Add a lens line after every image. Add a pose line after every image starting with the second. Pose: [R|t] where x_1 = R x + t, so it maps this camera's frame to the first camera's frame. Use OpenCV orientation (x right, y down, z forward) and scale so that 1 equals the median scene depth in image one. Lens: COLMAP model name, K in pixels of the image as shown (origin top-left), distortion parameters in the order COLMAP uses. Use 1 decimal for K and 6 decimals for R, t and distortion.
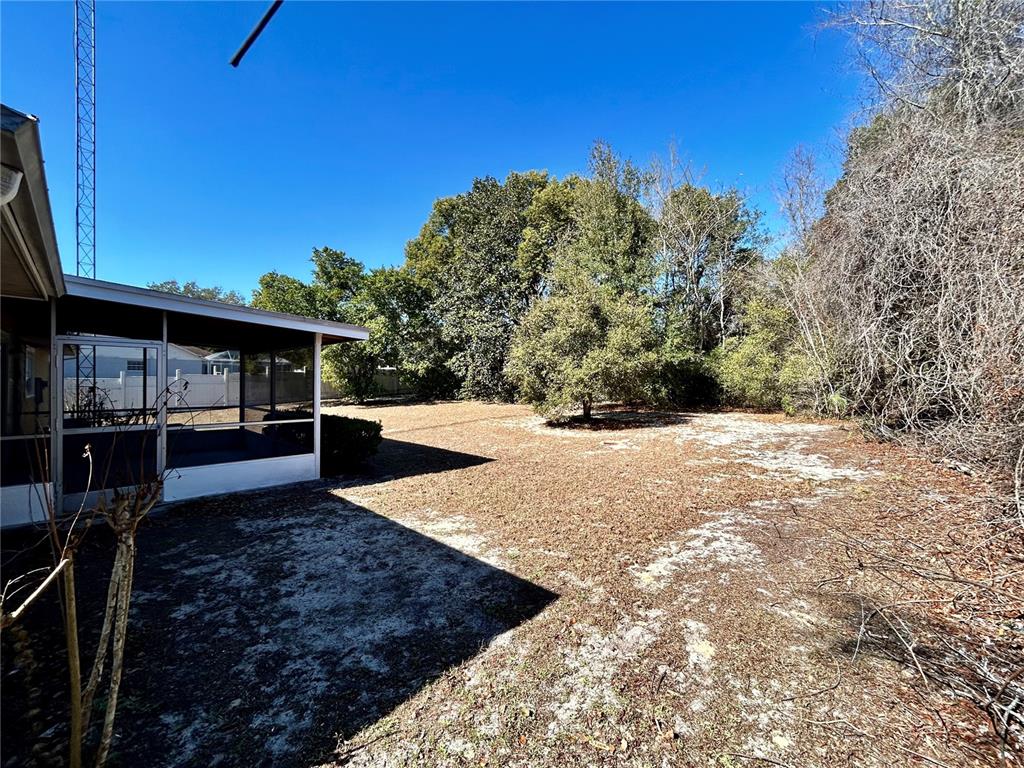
lens RADIAL K [[416.5, 0, 510.9], [0, 416.5, 381.3], [0, 0, 1]] dist [-0.003635, 0.002294]
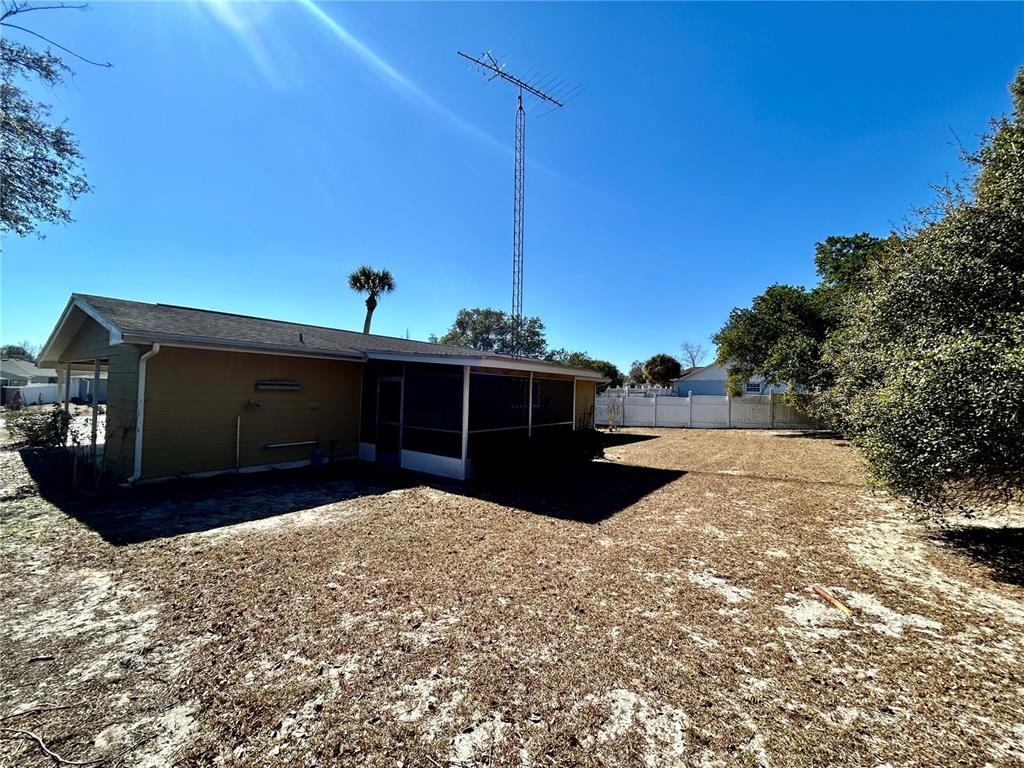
lens RADIAL K [[416.5, 0, 510.9], [0, 416.5, 381.3], [0, 0, 1]] dist [-0.003635, 0.002294]
pose [[0.143880, -0.025261, -0.989273, 1.407732], [-0.024586, 0.999274, -0.029093, -0.053628], [0.989290, 0.028509, 0.143155, 1.676037]]
